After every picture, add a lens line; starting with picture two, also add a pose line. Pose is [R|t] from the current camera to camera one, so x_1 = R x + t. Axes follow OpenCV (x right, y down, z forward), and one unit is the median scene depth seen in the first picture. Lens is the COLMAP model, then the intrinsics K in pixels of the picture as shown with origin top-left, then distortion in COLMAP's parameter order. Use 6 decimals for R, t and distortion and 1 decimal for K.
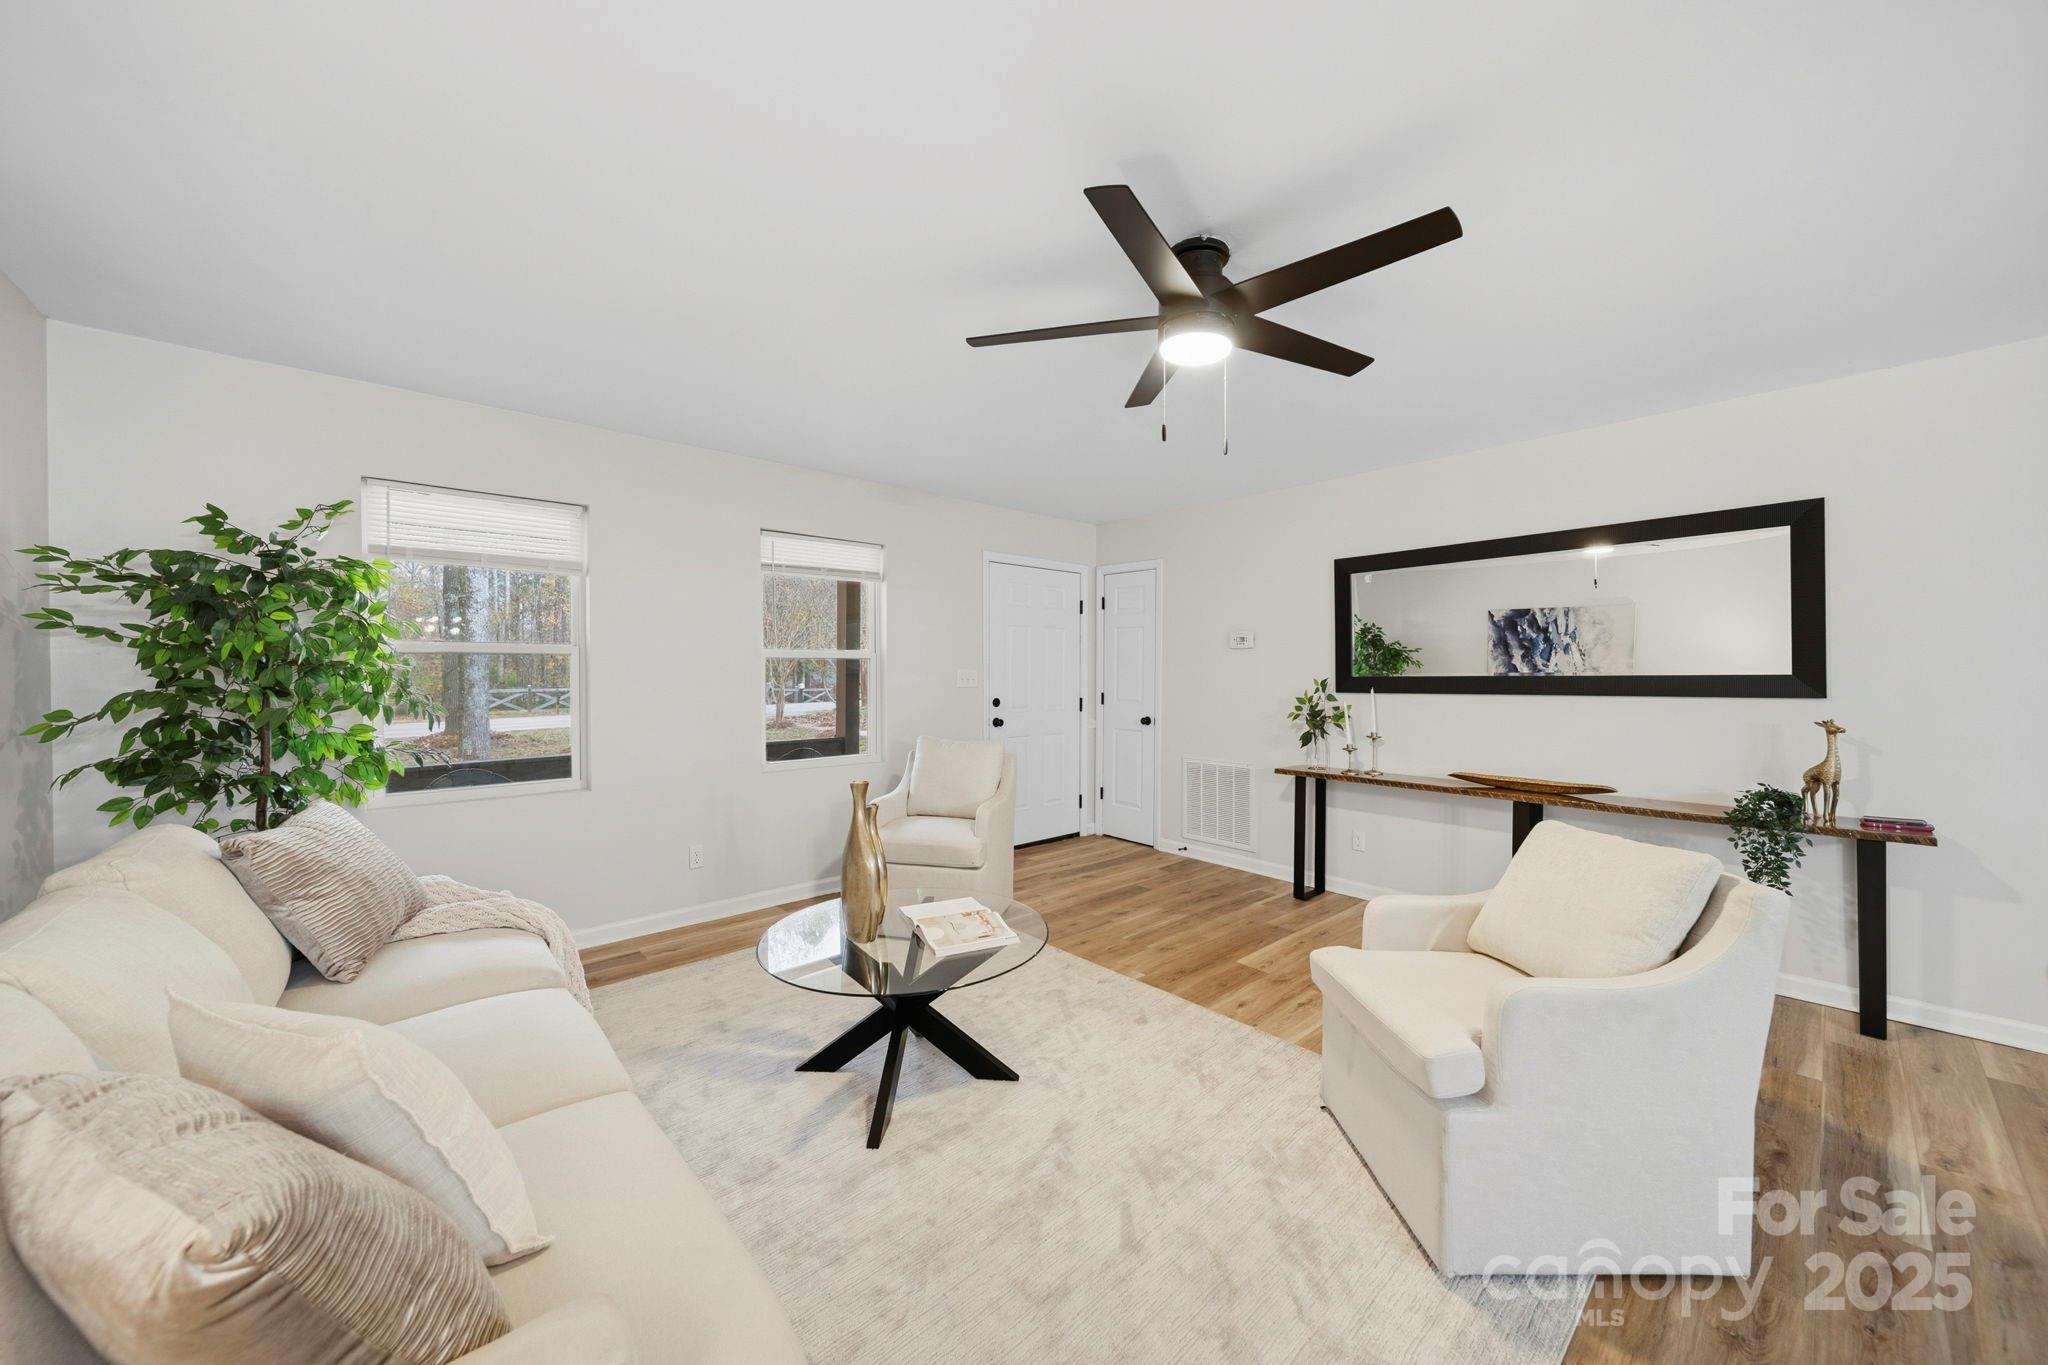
lens RADIAL K [[722.2, 0, 1033.7], [0, 722.2, 674.5], [0, 0, 1]] dist [-0.000506, -0.000331]
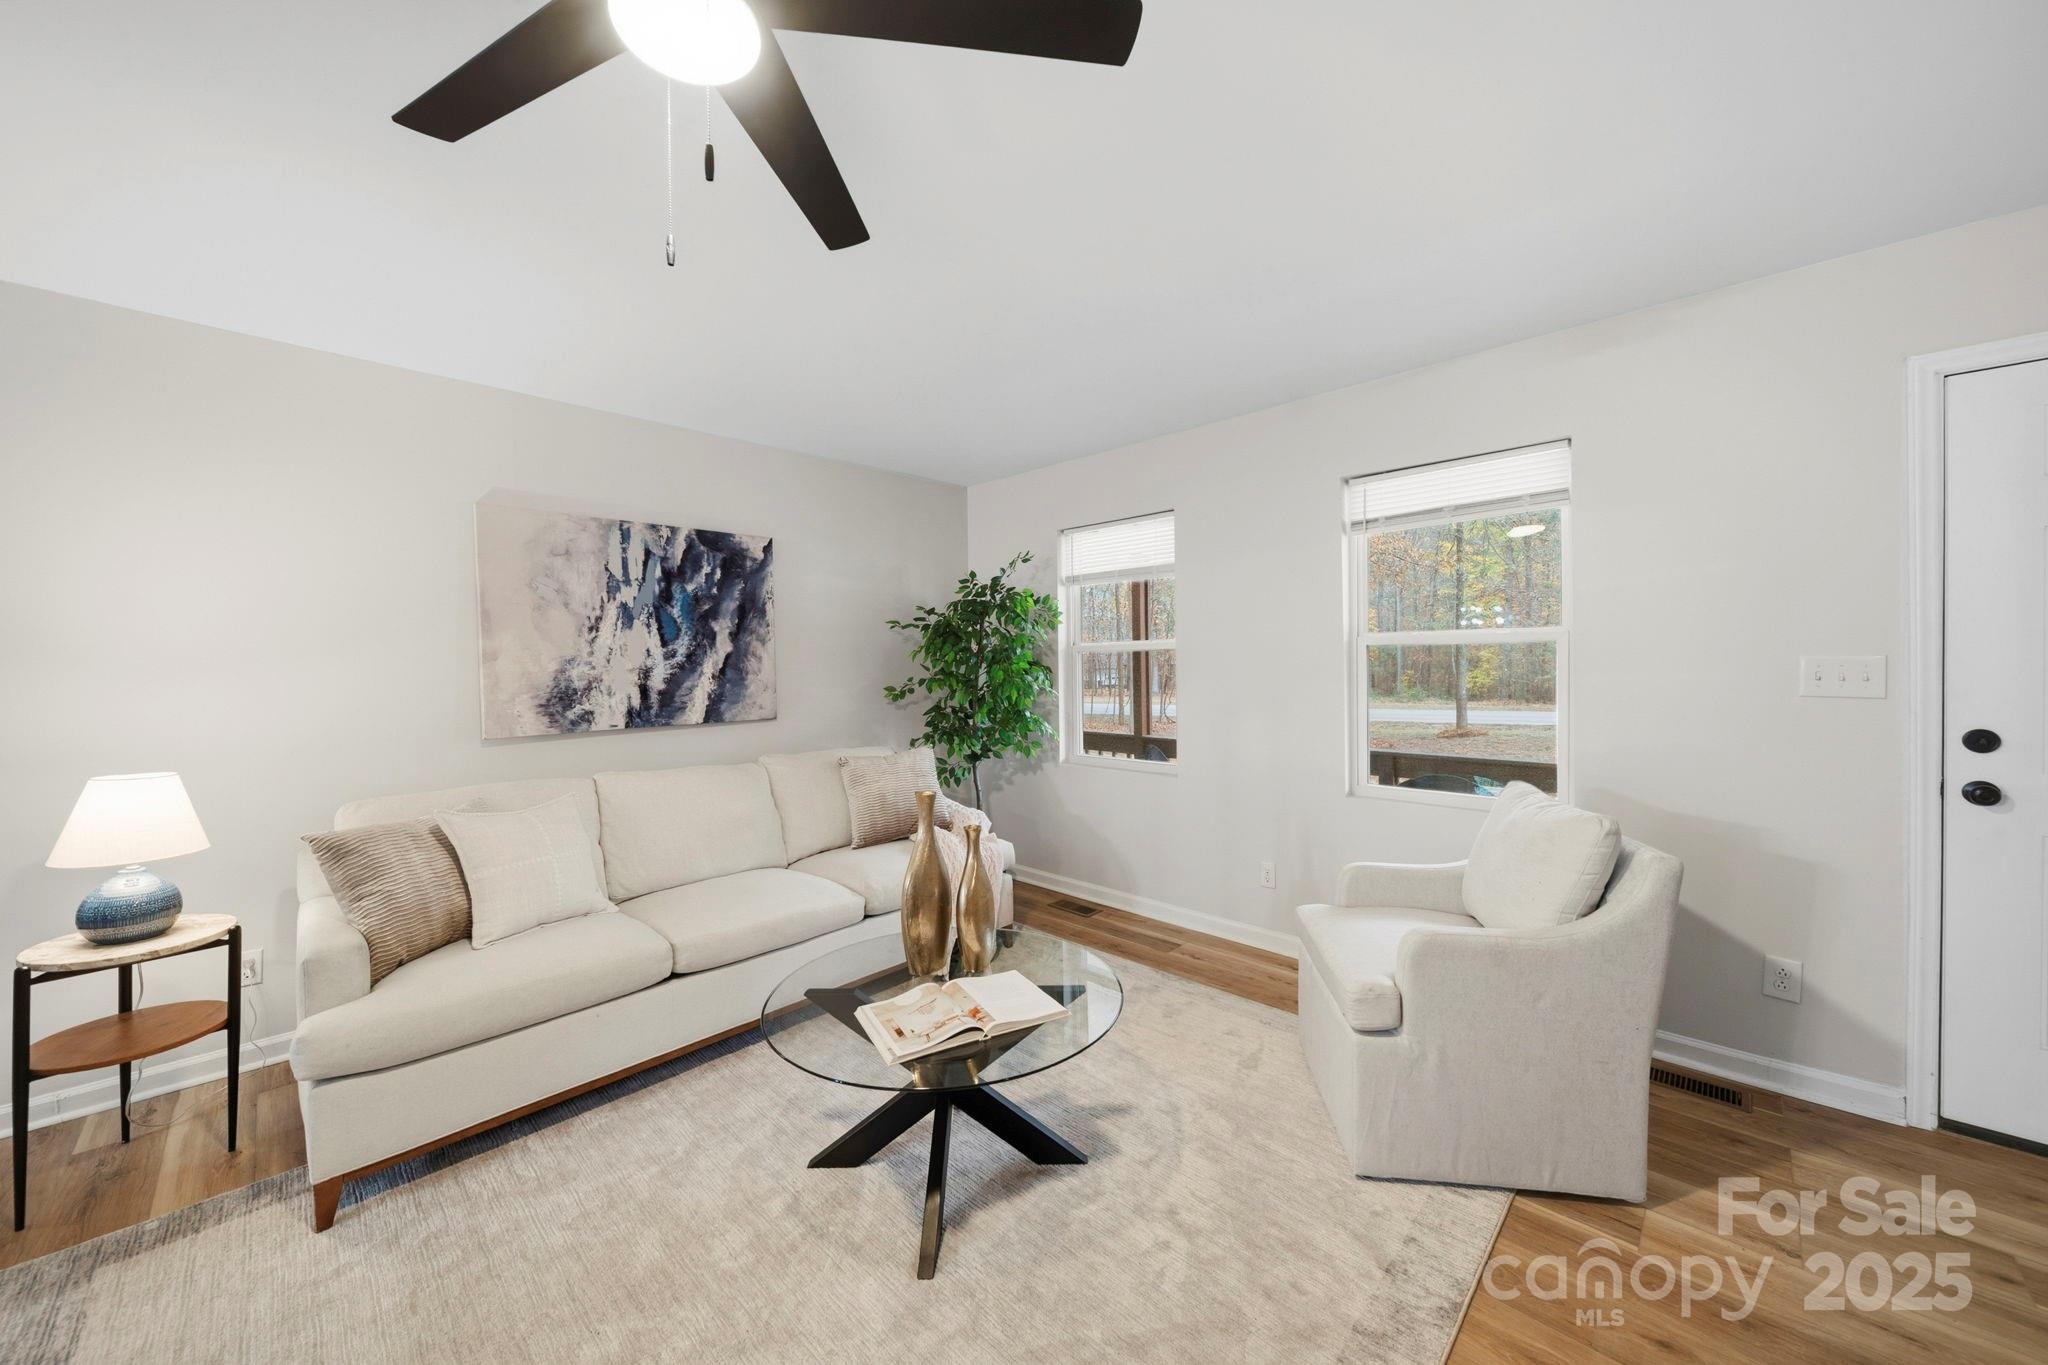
lens RADIAL K [[734.8, 0, 1028.9], [0, 734.8, 669.6], [0, 0, 1]] dist [-0.001270, -0.000150]
pose [[0.067092, 0.005750, -0.997730, 0.463657], [0.003824, 0.999975, 0.006020, -0.004204], [0.997739, -0.004219, 0.067069, 0.743515]]
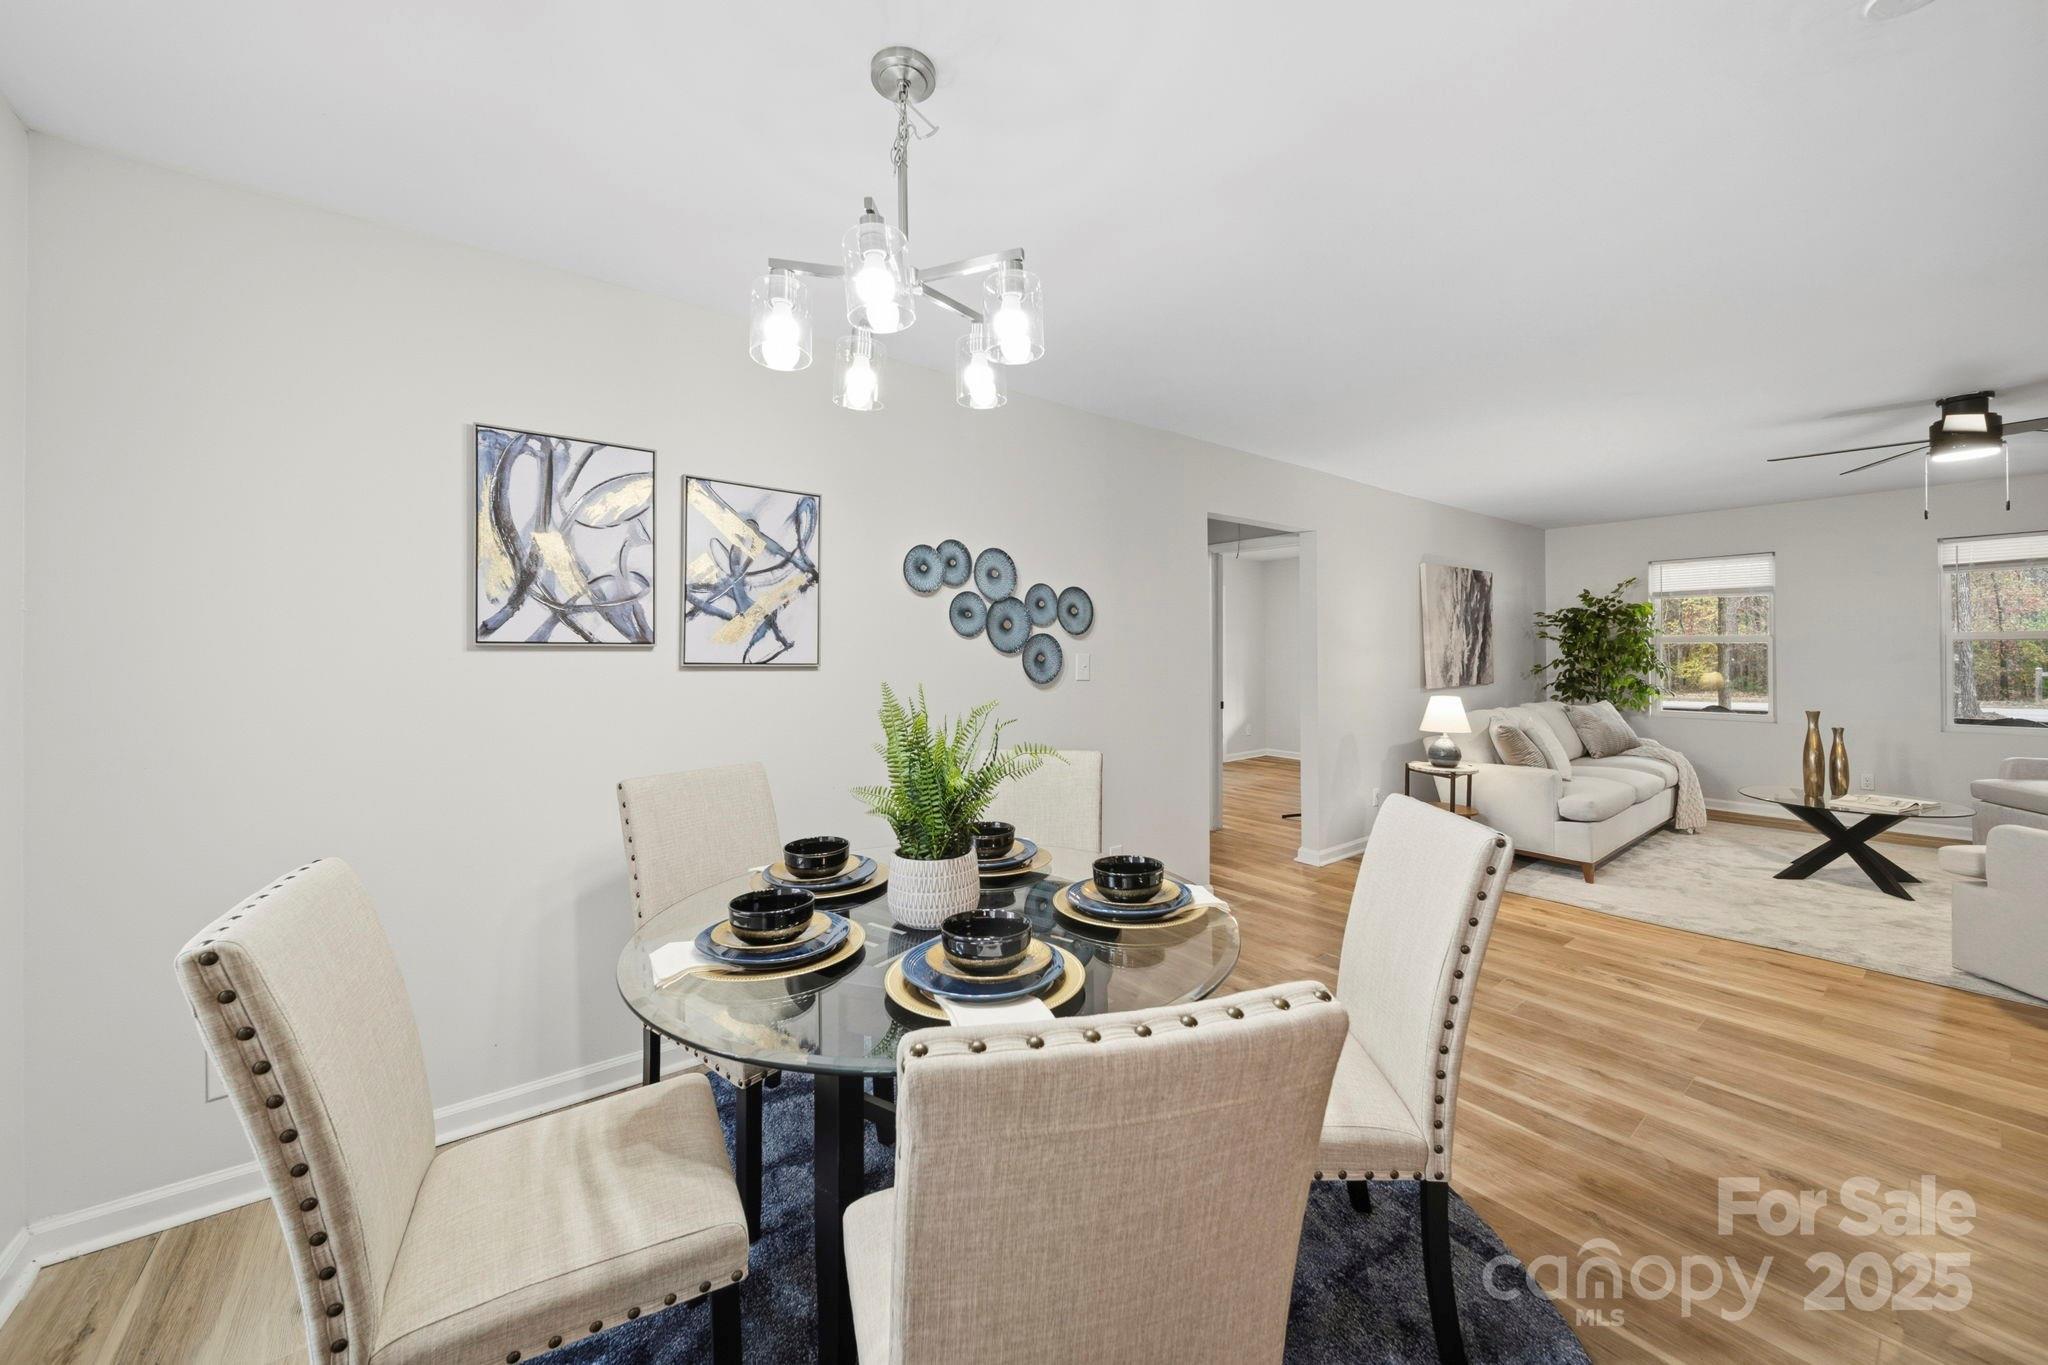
lens RADIAL K [[741.2, 0, 1036.3], [0, 741.2, 659.2], [0, 0, 1]] dist [0.000119, -0.000037]
pose [[-0.068769, 0.005179, -0.997619, 1.252010], [-0.001874, 0.999984, 0.005321, 0.007958], [0.997631, 0.002235, -0.068758, -0.601569]]
